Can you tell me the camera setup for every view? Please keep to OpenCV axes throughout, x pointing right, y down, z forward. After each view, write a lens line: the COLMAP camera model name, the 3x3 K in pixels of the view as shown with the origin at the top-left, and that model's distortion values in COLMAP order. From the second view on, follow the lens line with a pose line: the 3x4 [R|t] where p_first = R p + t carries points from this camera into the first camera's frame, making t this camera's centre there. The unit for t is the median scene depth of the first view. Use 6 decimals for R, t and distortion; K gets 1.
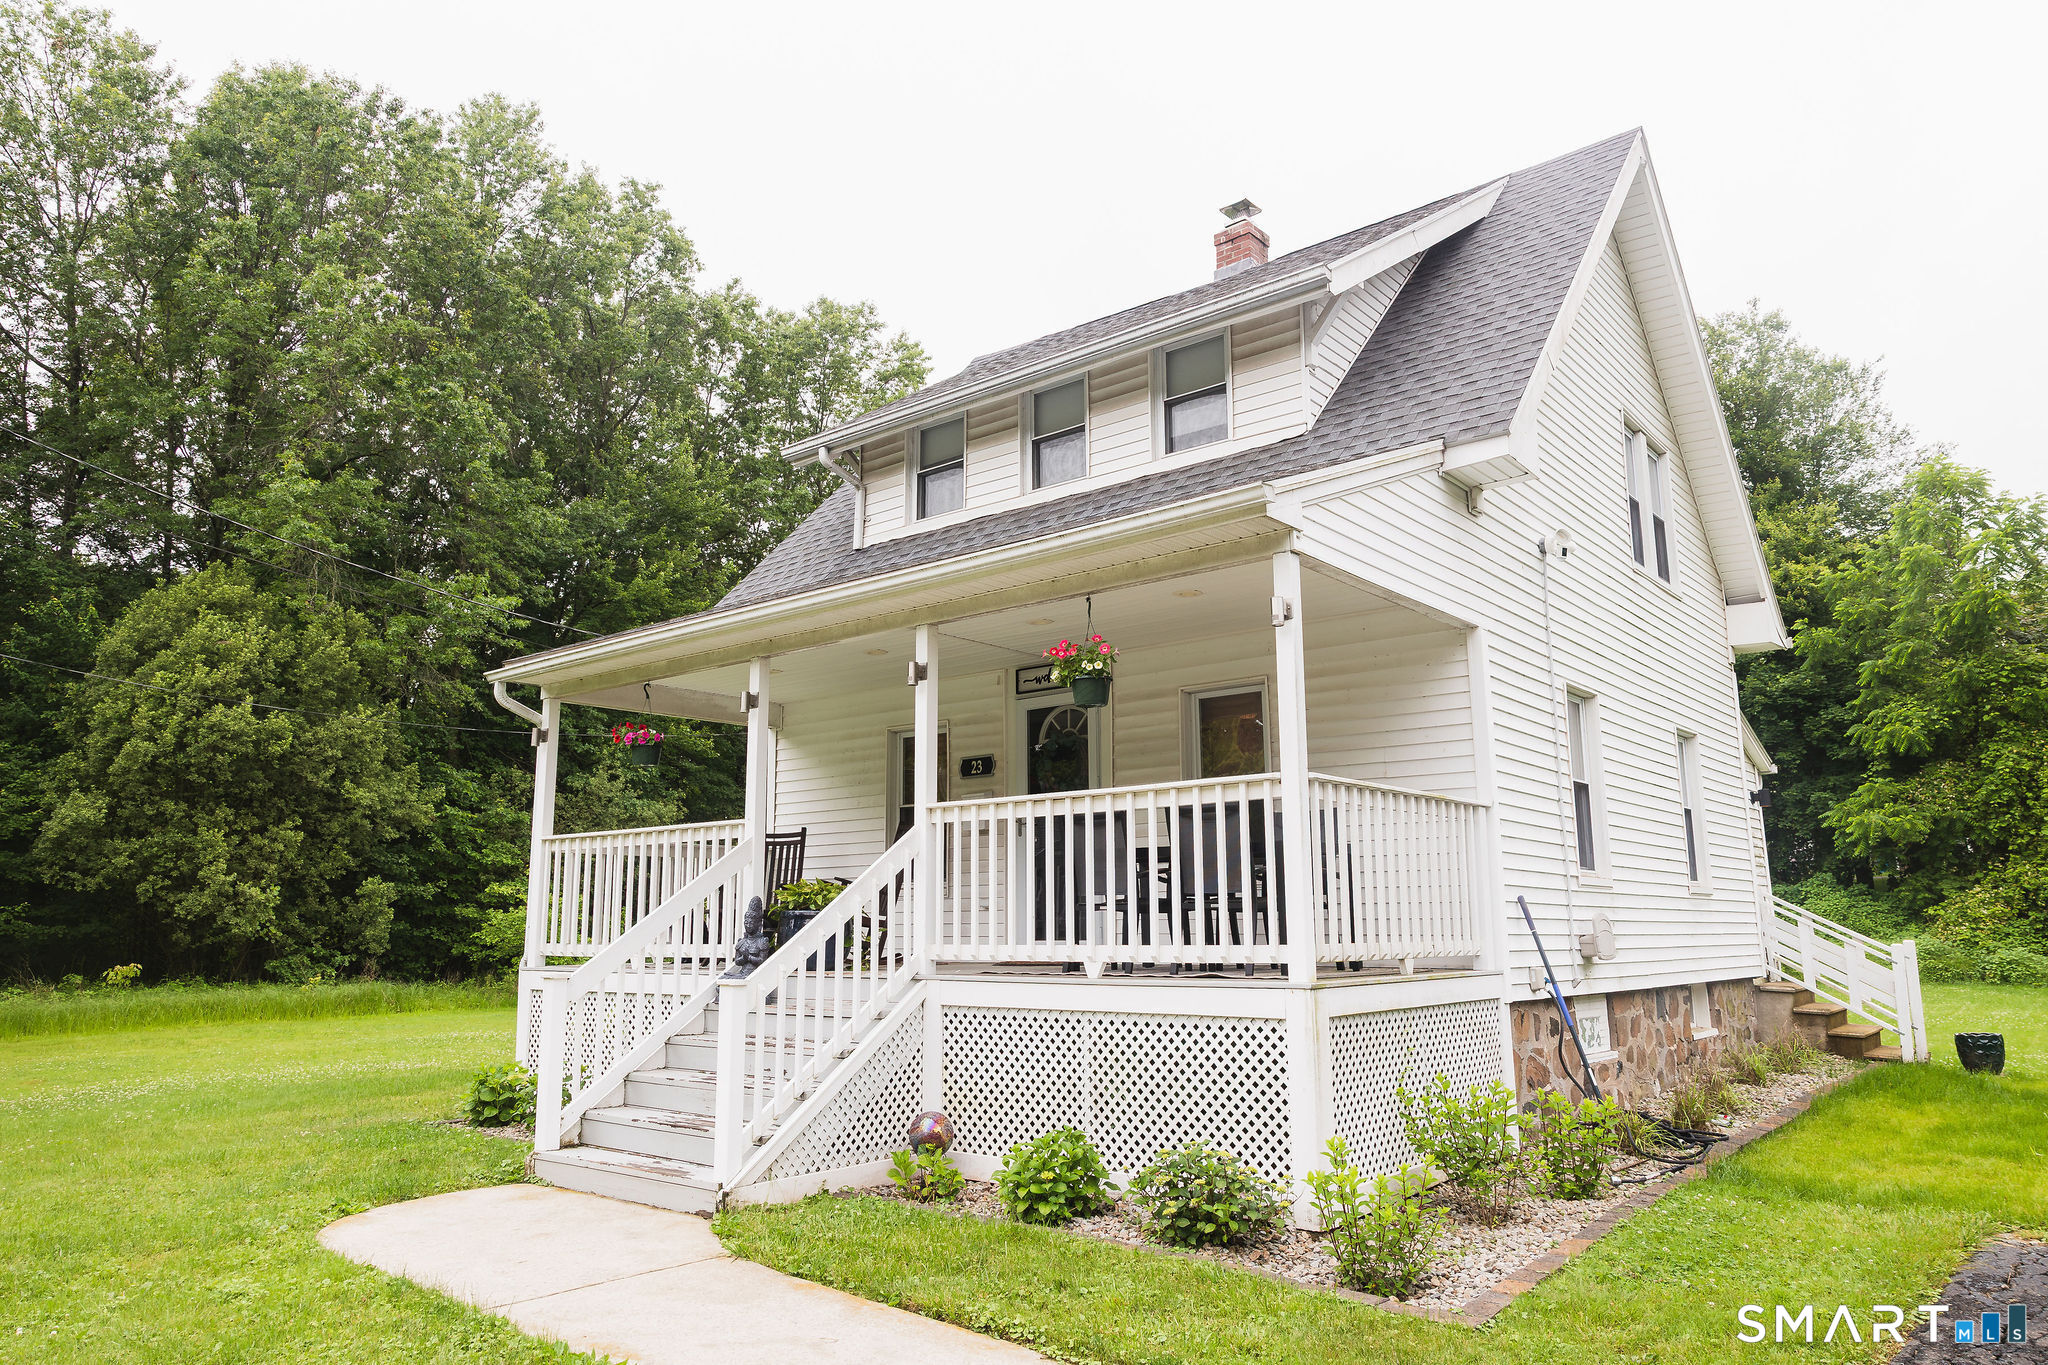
lens RADIAL K [[1384.2, 0, 1024.0], [0, 1384.2, 682.5], [0, 0, 1]] dist [-0.002910, -0.001859]
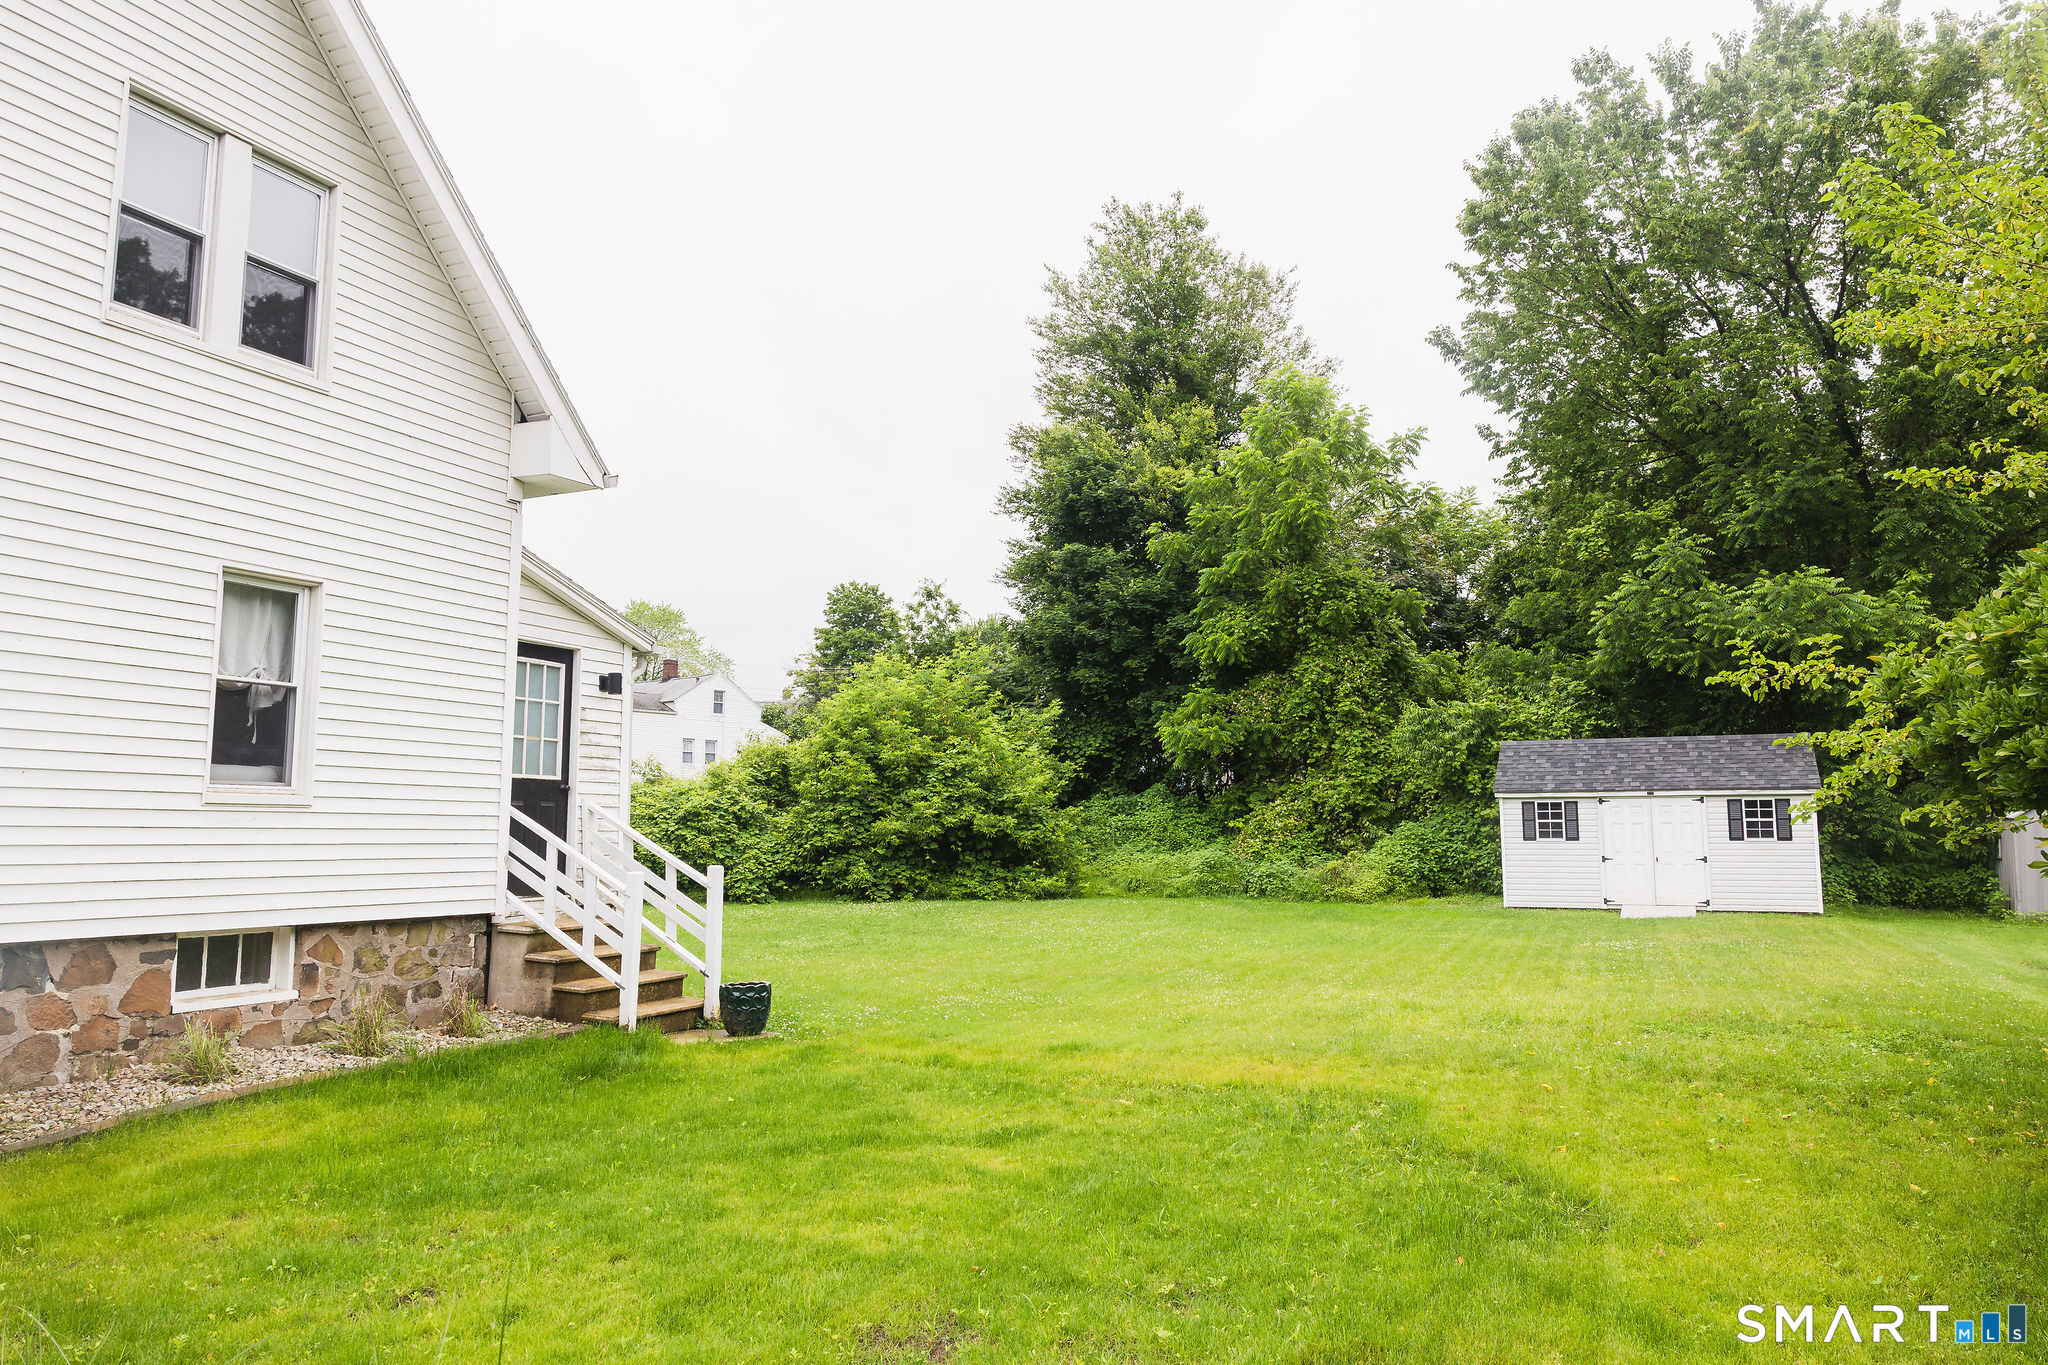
lens RADIAL K [[1397.6, 0, 1019.1], [0, 1397.6, 692.3], [0, 0, 1]] dist [-0.011125, -0.001156]
pose [[0.967012, 0.031019, 0.252836, 0.254104], [-0.050387, 0.996239, 0.070491, 0.009421], [-0.249698, -0.080905, 0.964938, 0.081717]]
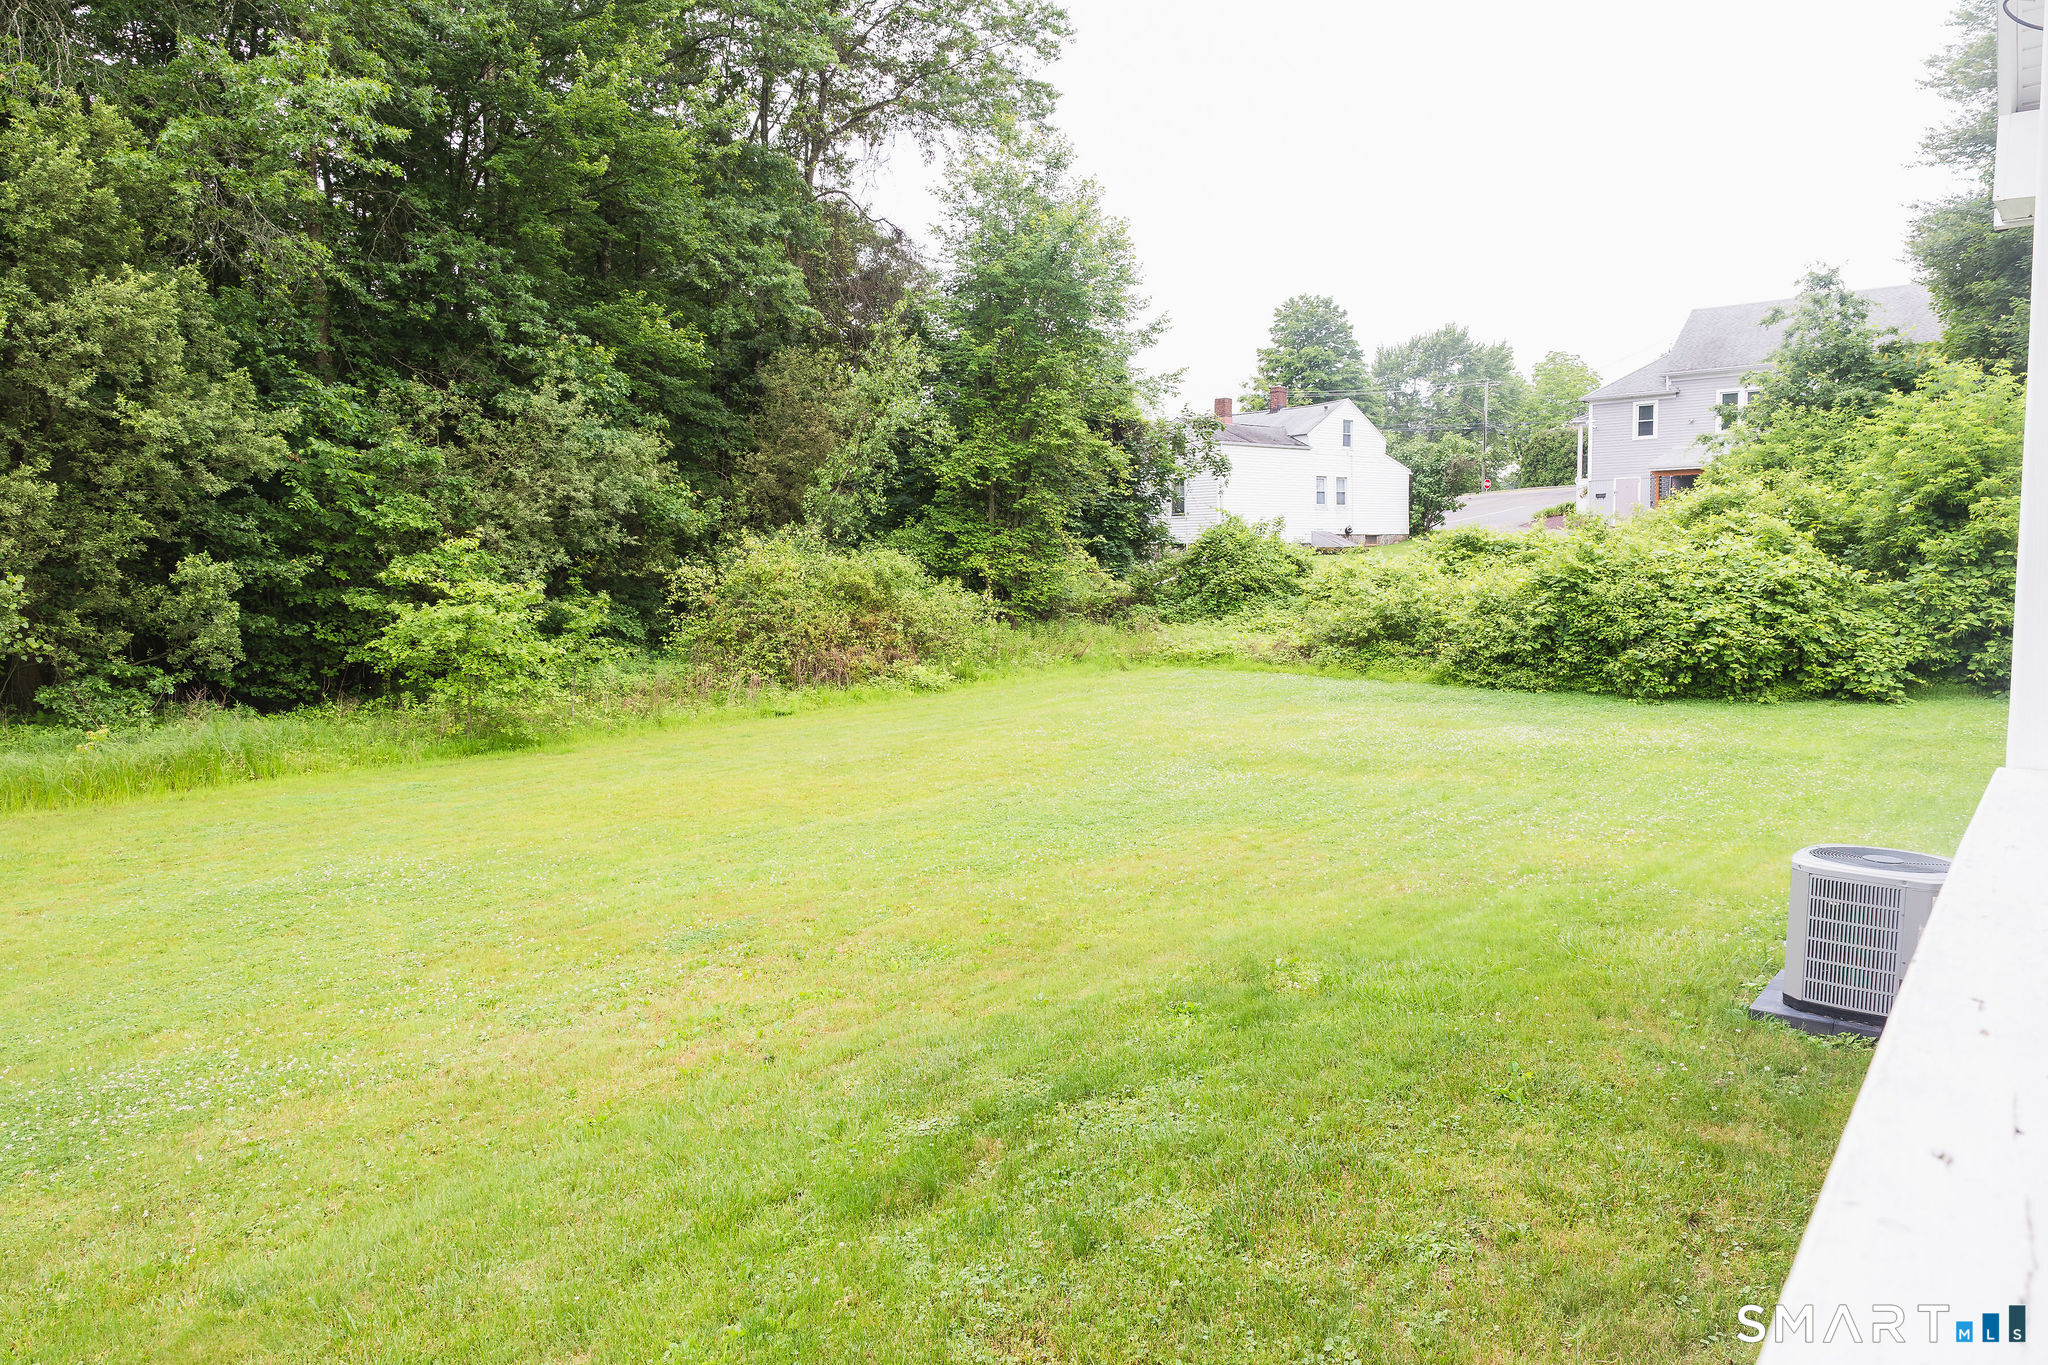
lens RADIAL K [[1411.7, 0, 1015.9], [0, 1411.7, 669.6], [0, 0, 1]] dist [0.015912, -0.000823]
pose [[0.999611, -0.007210, 0.026947, -0.108523], [0.000250, 0.968298, 0.249796, 0.028735], [-0.027894, -0.249692, 0.967923, 0.327521]]
